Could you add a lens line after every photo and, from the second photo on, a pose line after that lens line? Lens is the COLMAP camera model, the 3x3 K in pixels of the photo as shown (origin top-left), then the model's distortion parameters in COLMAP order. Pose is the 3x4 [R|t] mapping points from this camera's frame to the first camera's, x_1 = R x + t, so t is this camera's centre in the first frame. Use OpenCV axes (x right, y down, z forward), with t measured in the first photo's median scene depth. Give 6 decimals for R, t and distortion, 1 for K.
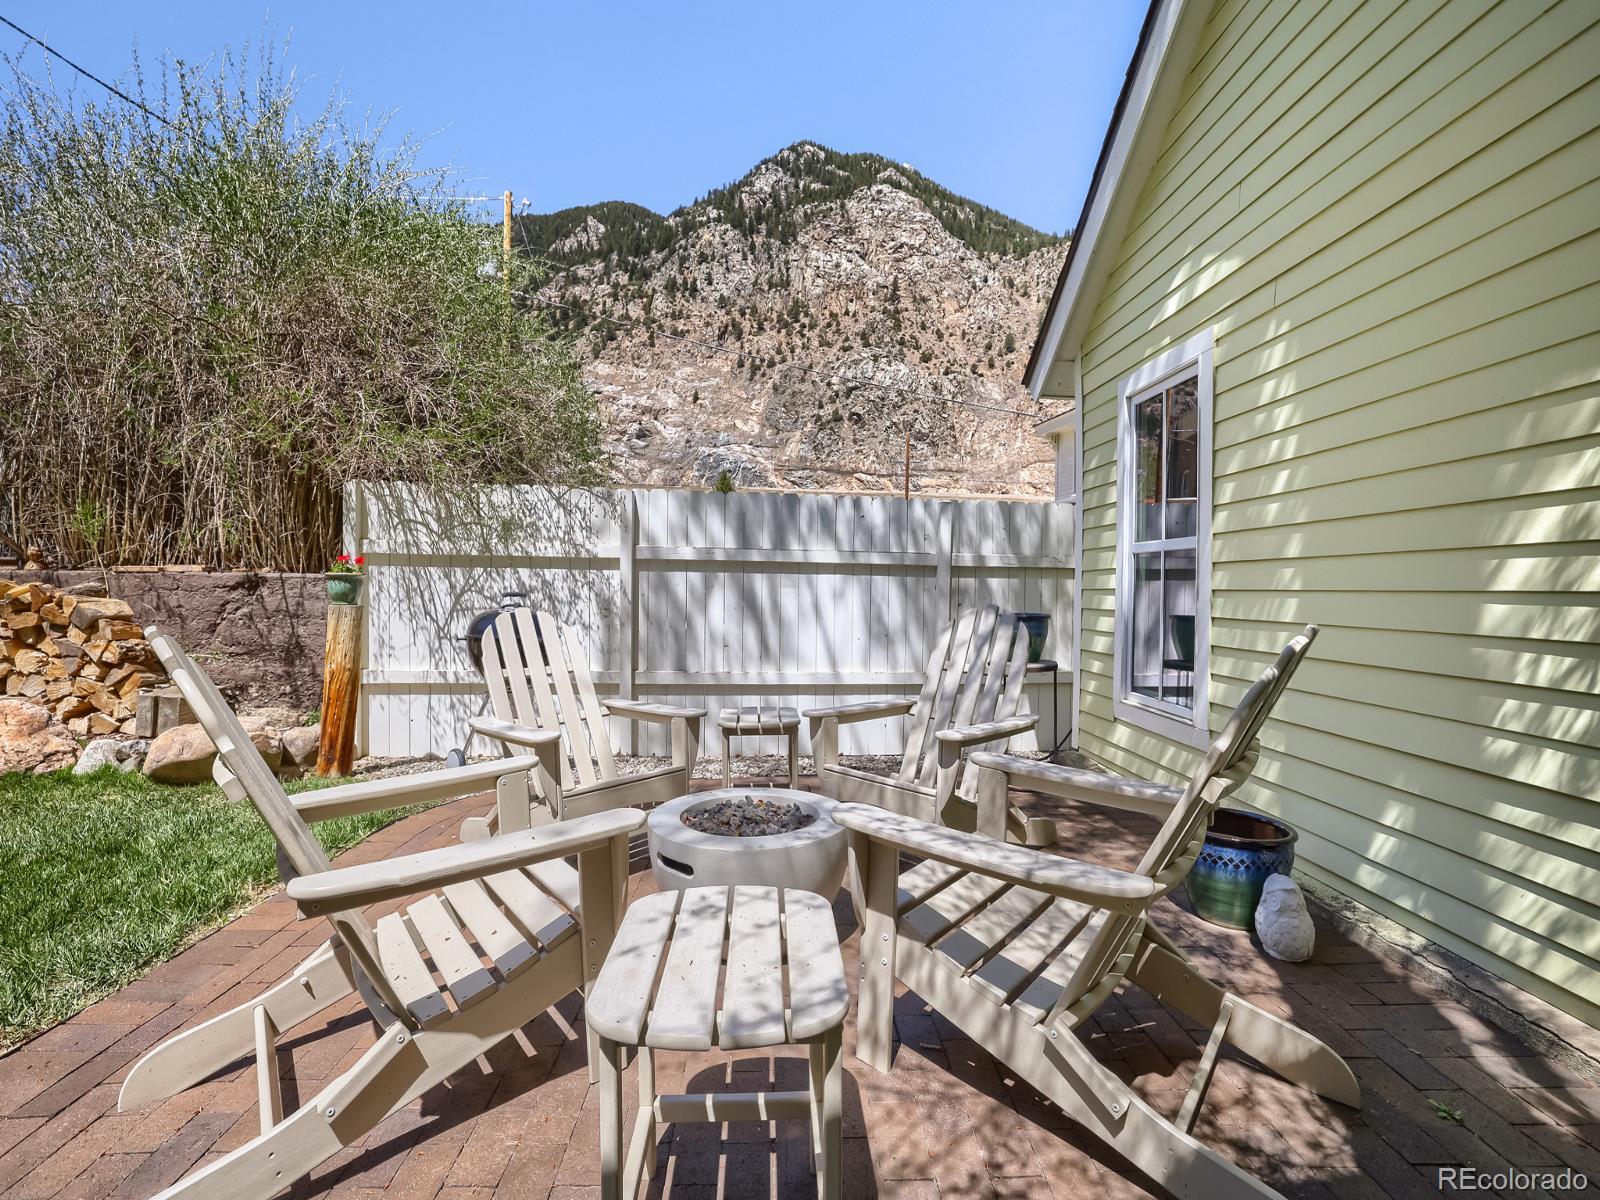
lens RADIAL K [[698.3, 0, 777.5], [0, 698.3, 595.7], [0, 0, 1]] dist [-0.020708, 0.000981]
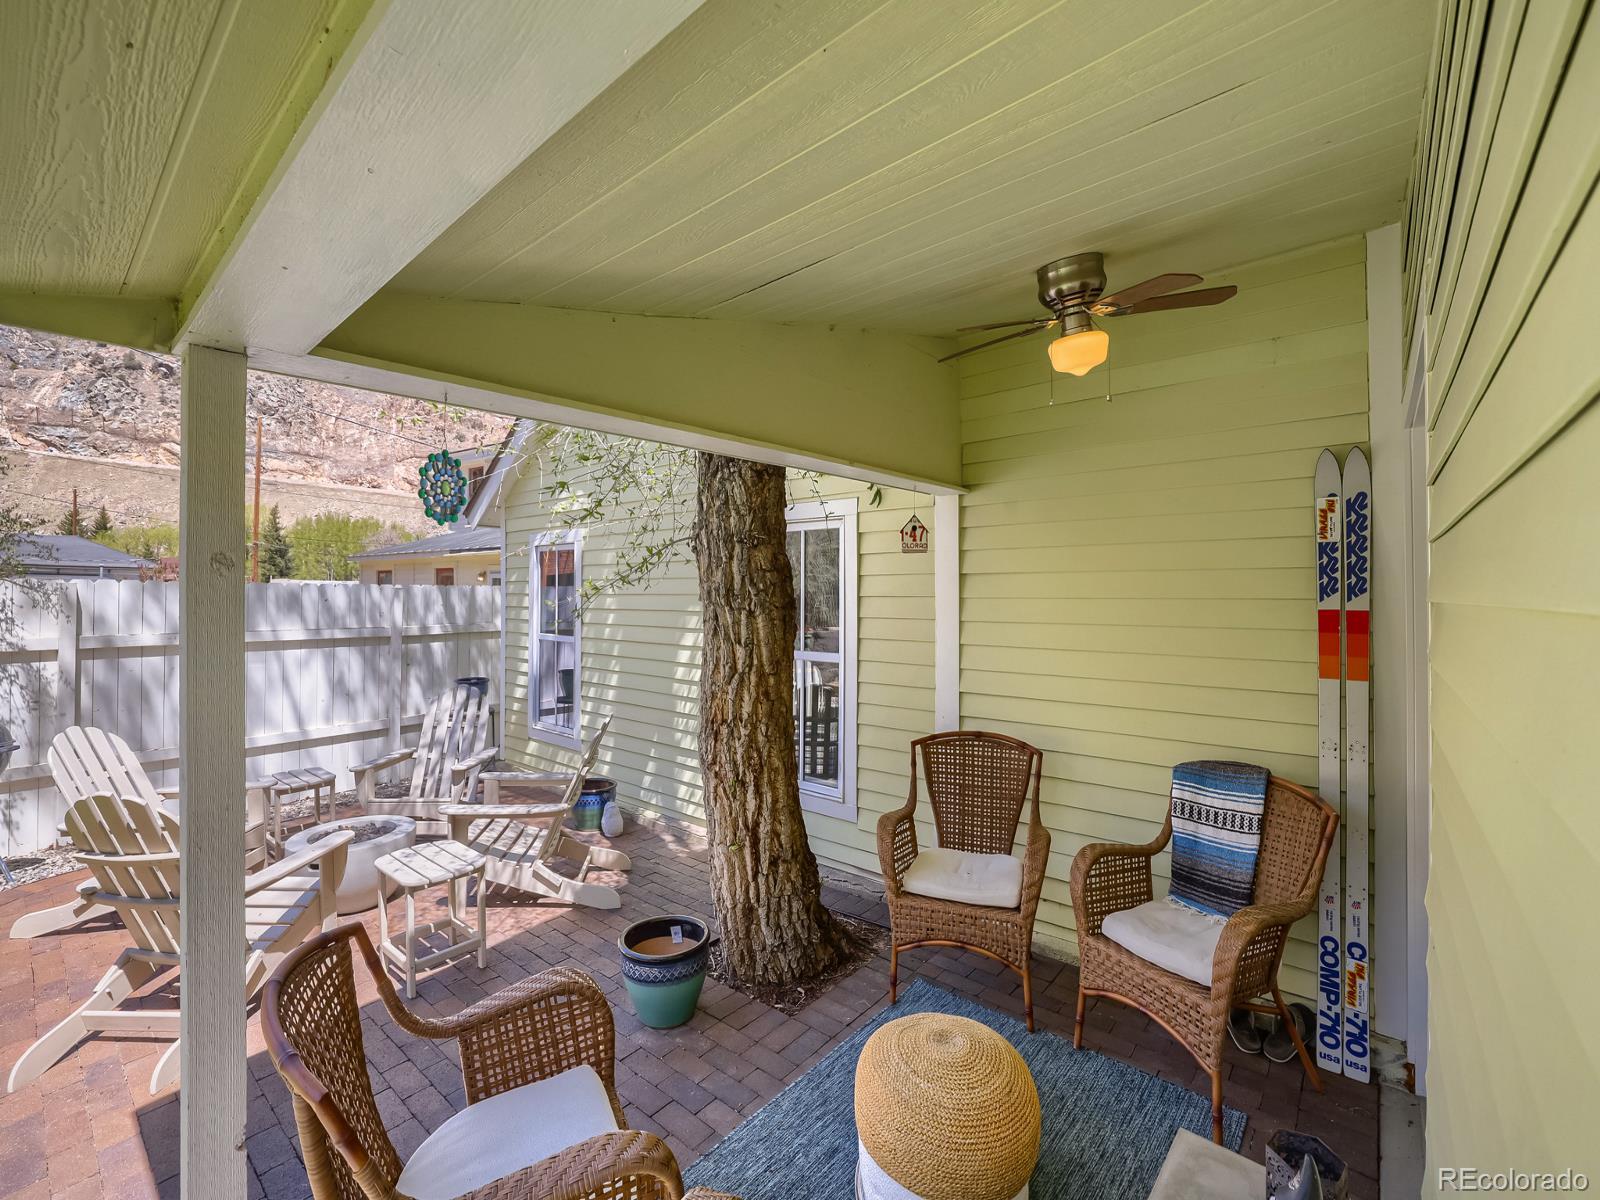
lens RADIAL K [[693.6, 0, 810.5], [0, 693.6, 603.2], [0, 0, 1]] dist [-0.047728, 0.013910]
pose [[0.633432, -0.008546, 0.773751, -0.303372], [0.001831, 0.999953, 0.009545, -0.136697], [-0.773796, -0.004629, 0.633417, -0.474789]]
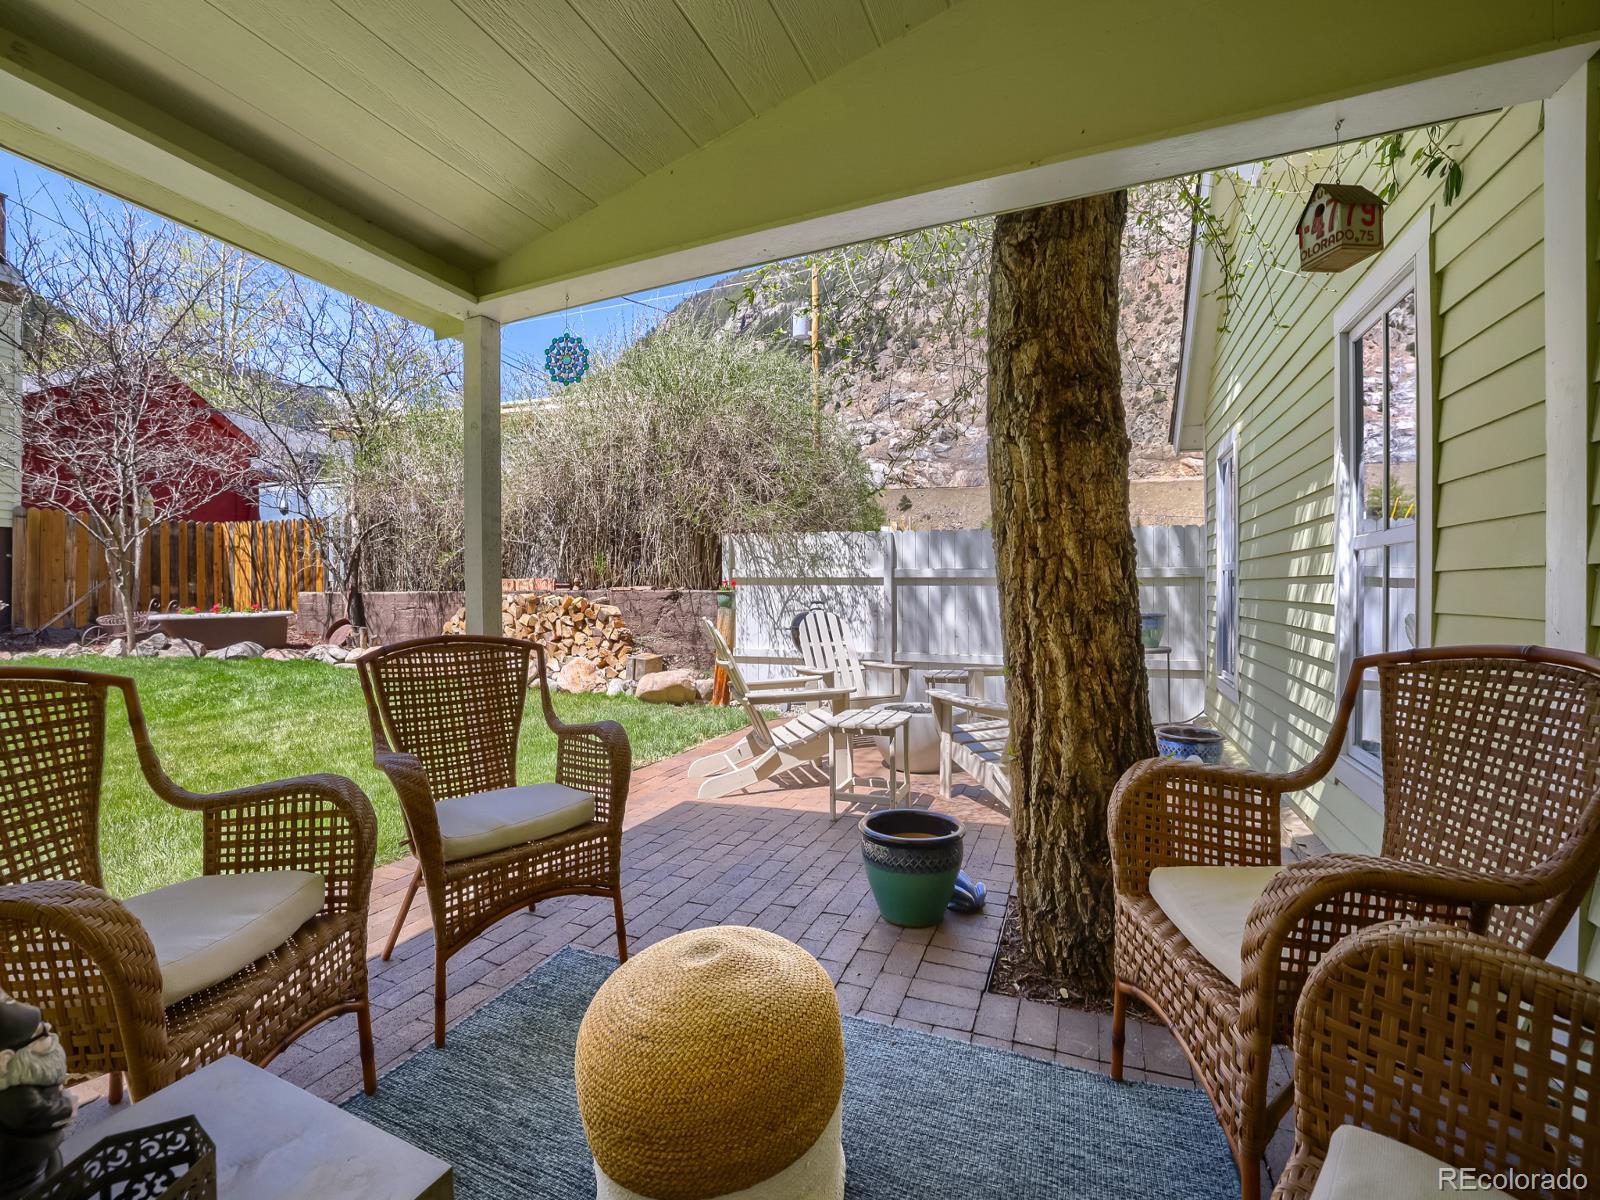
lens RADIAL K [[719.2, 0, 800.0], [0, 719.2, 600.0], [0, 0, 1]] dist [-0.066421, 0.017194]
pose [[0.921070, -0.005632, -0.389357, 0.225399], [0.007165, 0.999971, 0.002484, -0.010839], [0.389332, -0.005078, 0.921083, -0.533424]]
